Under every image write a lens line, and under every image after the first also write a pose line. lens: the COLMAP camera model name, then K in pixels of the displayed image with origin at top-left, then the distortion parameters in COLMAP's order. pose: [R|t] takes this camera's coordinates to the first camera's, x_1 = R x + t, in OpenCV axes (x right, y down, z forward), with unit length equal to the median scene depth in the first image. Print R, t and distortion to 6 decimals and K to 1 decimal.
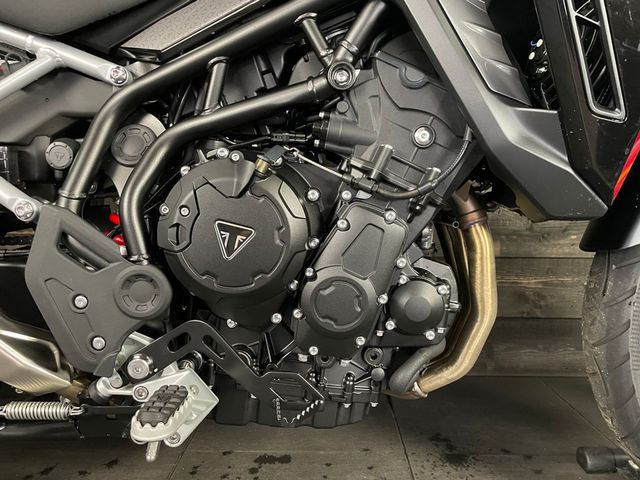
lens RADIAL K [[493.6, 0, 325.8], [0, 493.6, 244.6], [0, 0, 1]] dist [0.082296, -0.114514]
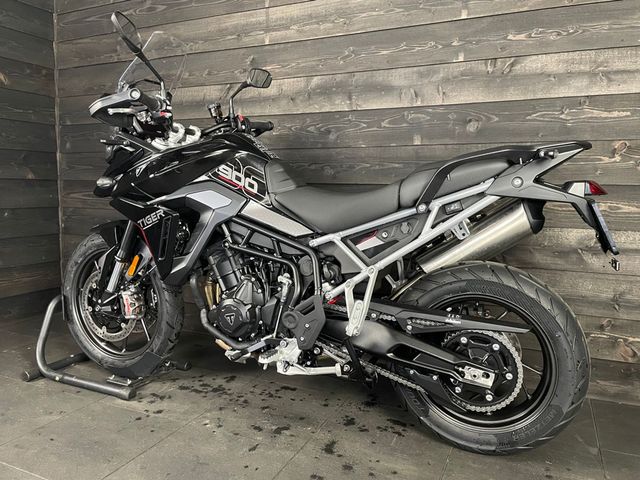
lens RADIAL K [[493.6, 0, 323.4], [0, 493.6, 235.0], [0, 0, 1]] dist [0.082296, -0.114514]
pose [[0.912369, 0.044089, -0.406989, 1.469690], [-0.047626, 0.998864, 0.001439, -0.408863], [0.406590, 0.018070, 0.913432, -1.535857]]
